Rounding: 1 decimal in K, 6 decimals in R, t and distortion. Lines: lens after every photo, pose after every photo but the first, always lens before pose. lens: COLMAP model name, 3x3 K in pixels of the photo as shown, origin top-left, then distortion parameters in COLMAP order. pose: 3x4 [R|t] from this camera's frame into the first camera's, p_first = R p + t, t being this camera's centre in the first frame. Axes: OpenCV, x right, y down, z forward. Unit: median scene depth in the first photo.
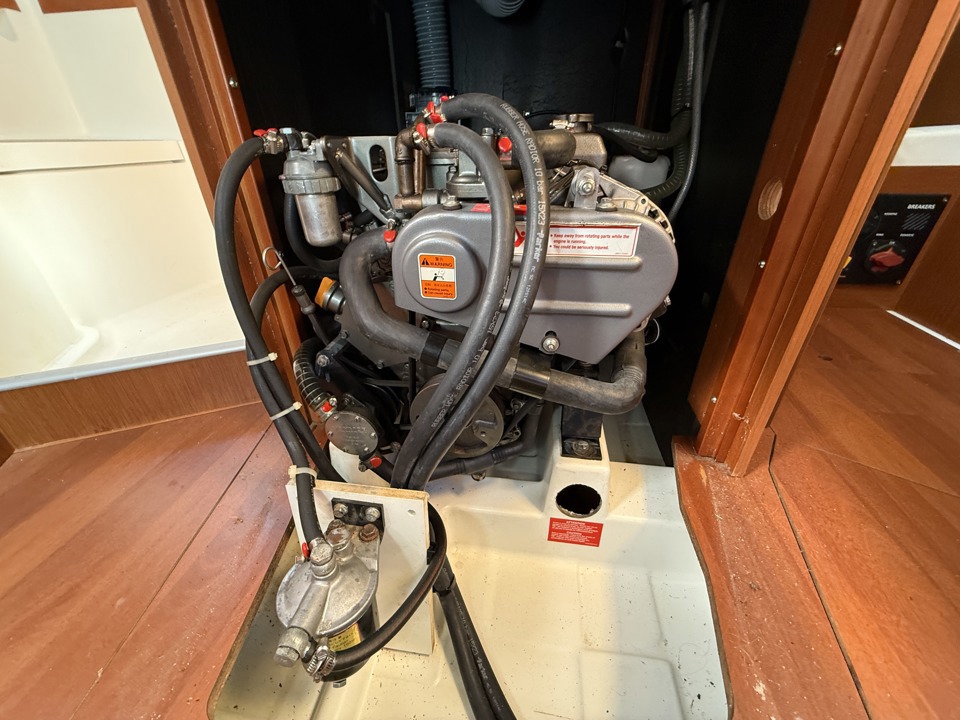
lens RADIAL K [[381.0, 0, 479.9], [0, 381.0, 358.3], [0, 0, 1]] dist [0.001770, -0.000453]
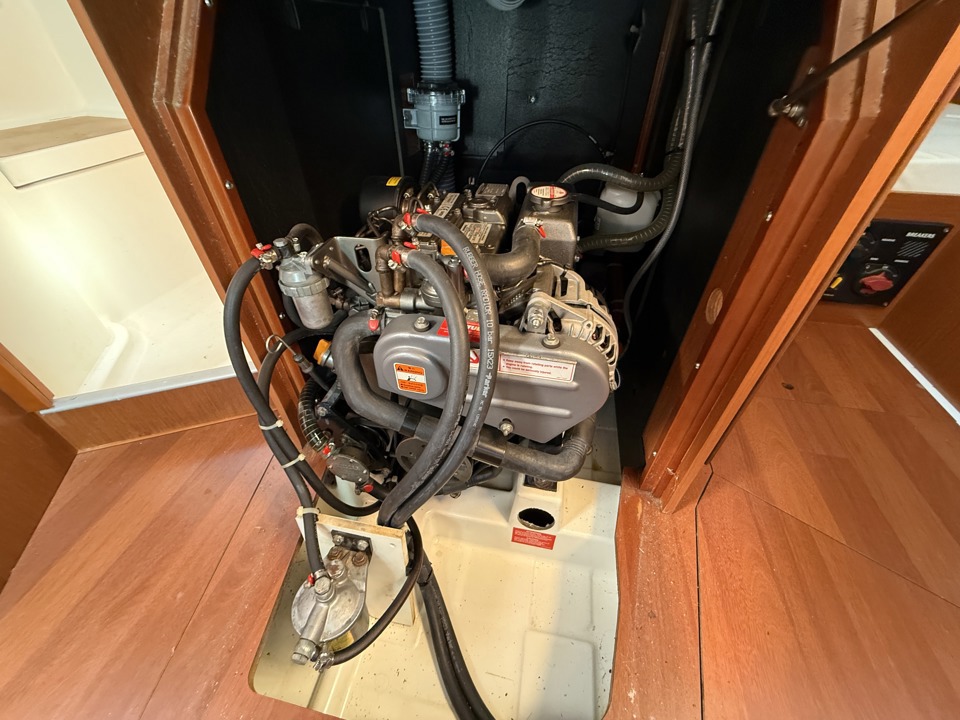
lens RADIAL K [[381.0, 0, 480.1], [0, 381.0, 357.7], [0, 0, 1]] dist [0.001770, -0.000453]
pose [[0.998665, 0.042719, -0.029056, 0.115080], [-0.036748, 0.982665, 0.181711, -0.421379], [0.036315, -0.180401, 0.982923, -0.129160]]
